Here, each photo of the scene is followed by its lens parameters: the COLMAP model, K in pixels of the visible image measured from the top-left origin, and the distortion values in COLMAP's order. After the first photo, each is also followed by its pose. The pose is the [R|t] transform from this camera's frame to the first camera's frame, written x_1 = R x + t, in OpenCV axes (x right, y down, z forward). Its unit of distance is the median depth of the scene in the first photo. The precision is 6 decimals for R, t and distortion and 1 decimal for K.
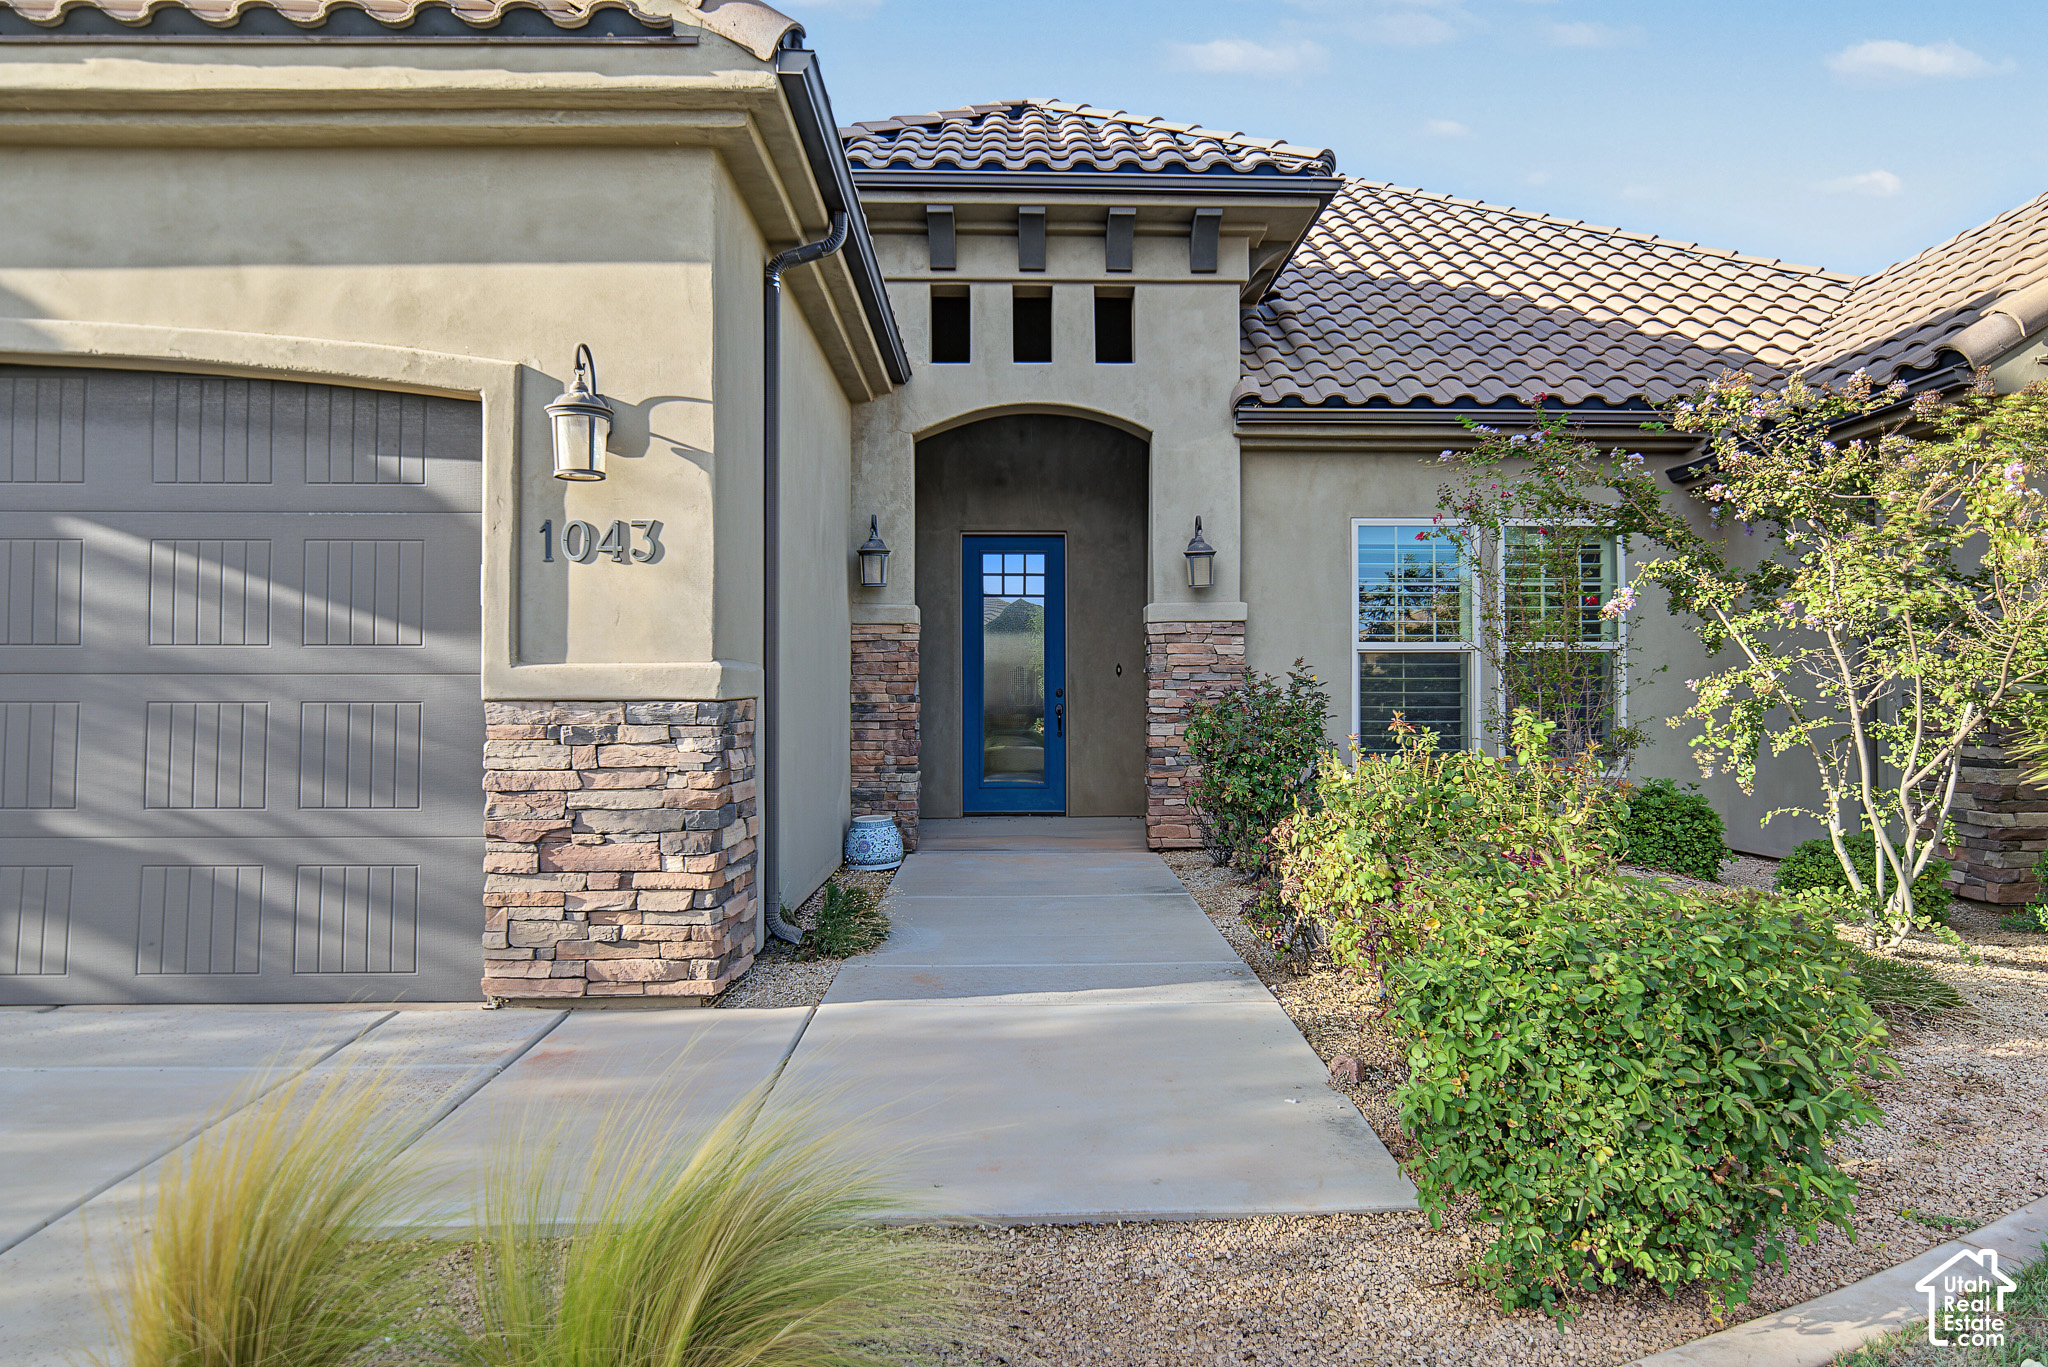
lens RADIAL K [[1214.8, 0, 1020.7], [0, 1214.8, 685.4], [0, 0, 1]] dist [-0.005602, -0.002184]
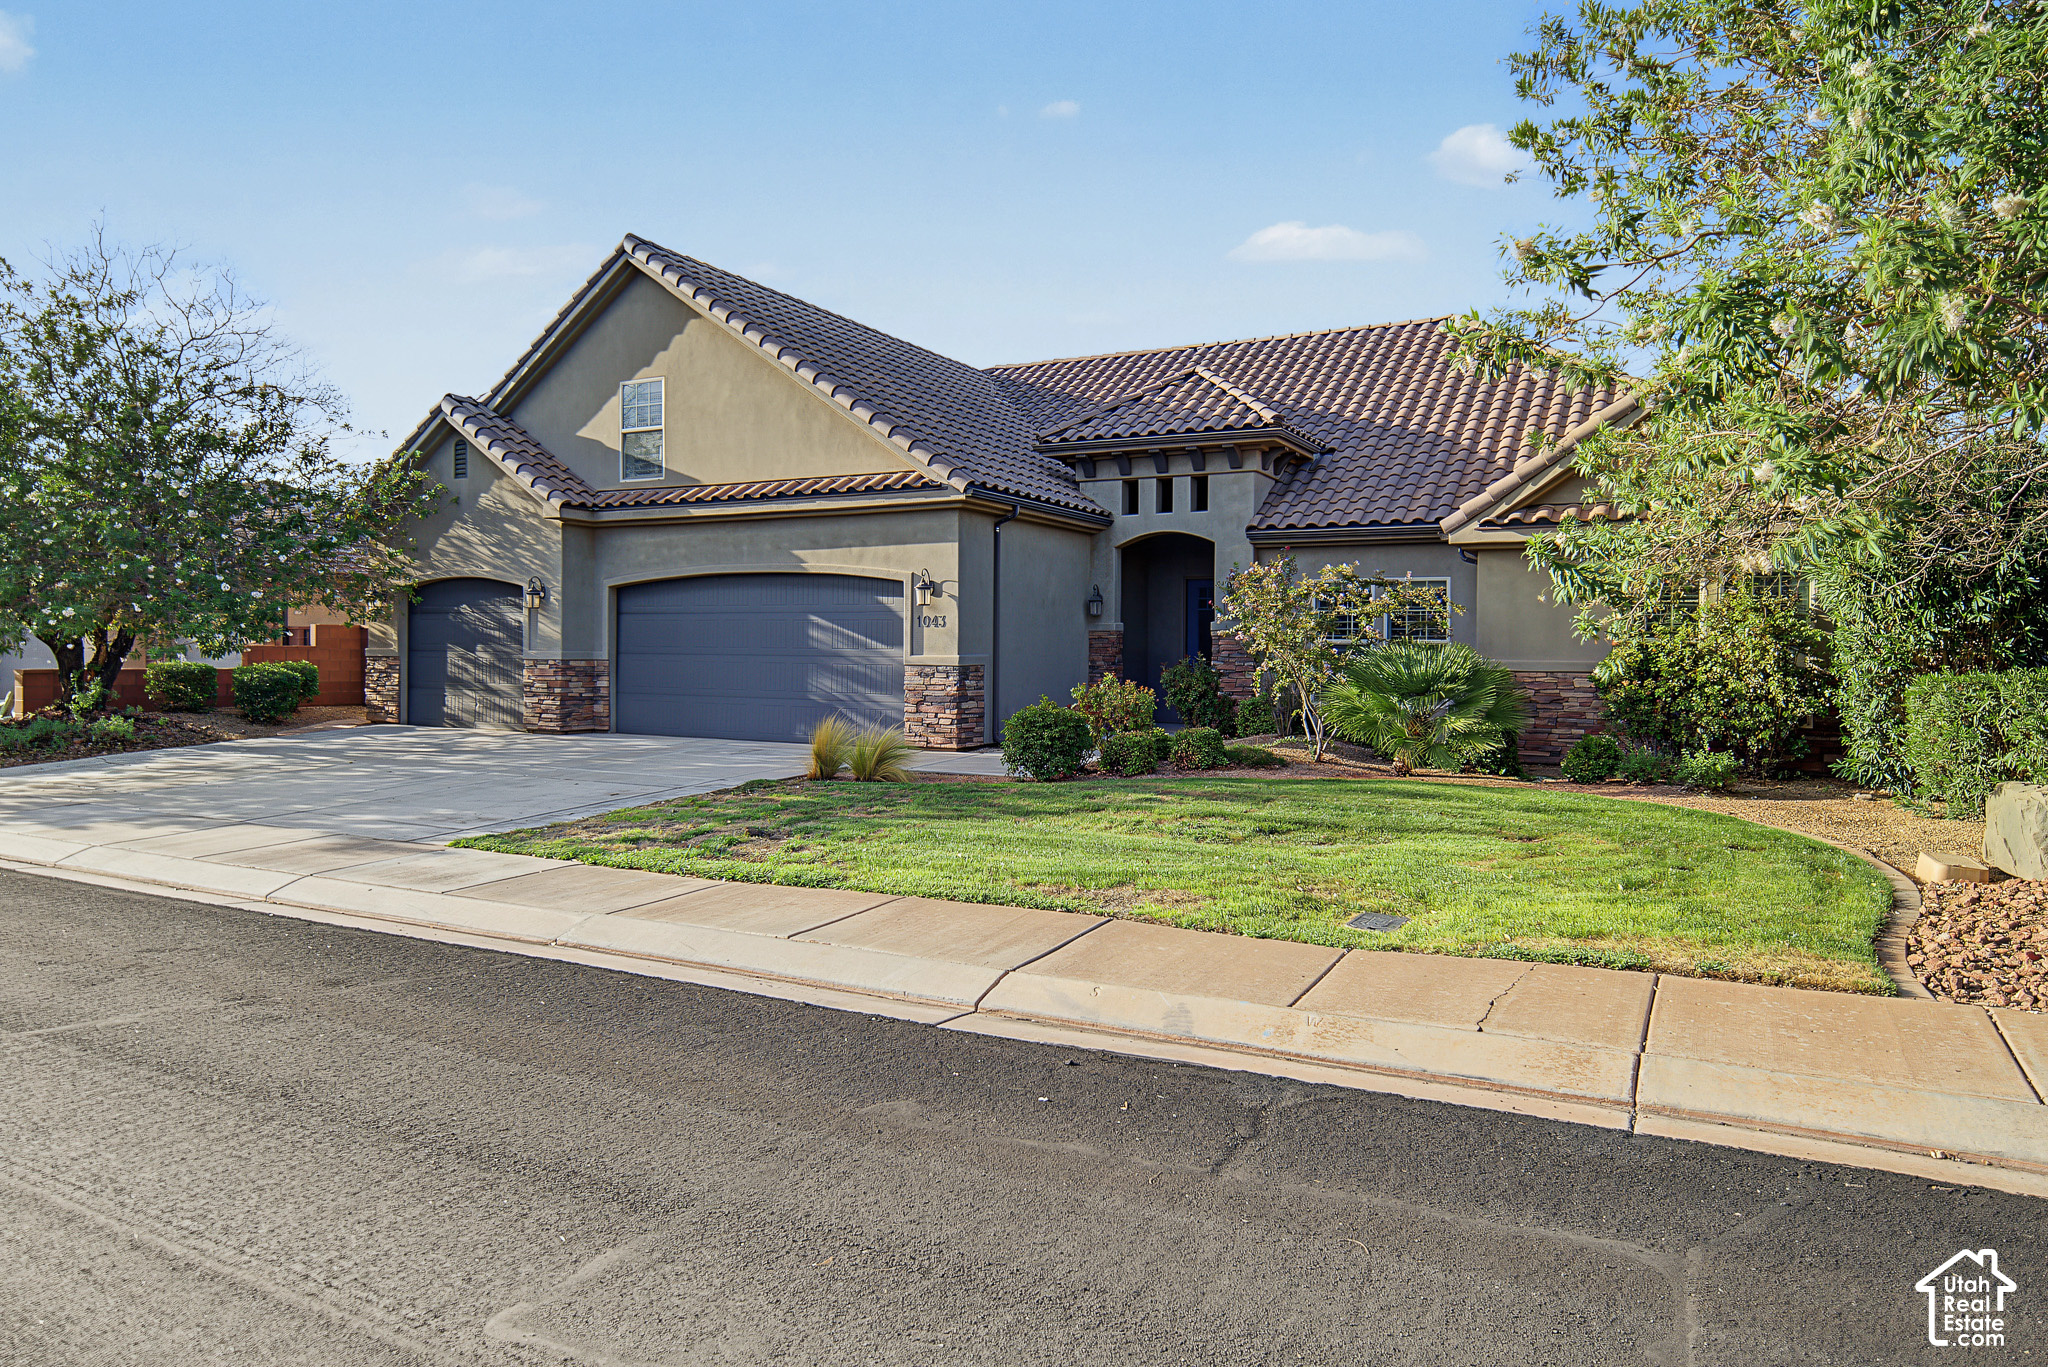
lens RADIAL K [[1214.8, 0, 1026.2], [0, 1214.8, 677.3], [0, 0, 1]] dist [-0.005602, -0.002184]
pose [[0.872057, 0.020663, -0.488969, 1.656586], [-0.004522, 0.999406, 0.034169, -0.076970], [0.489384, -0.027586, 0.871632, -1.996493]]
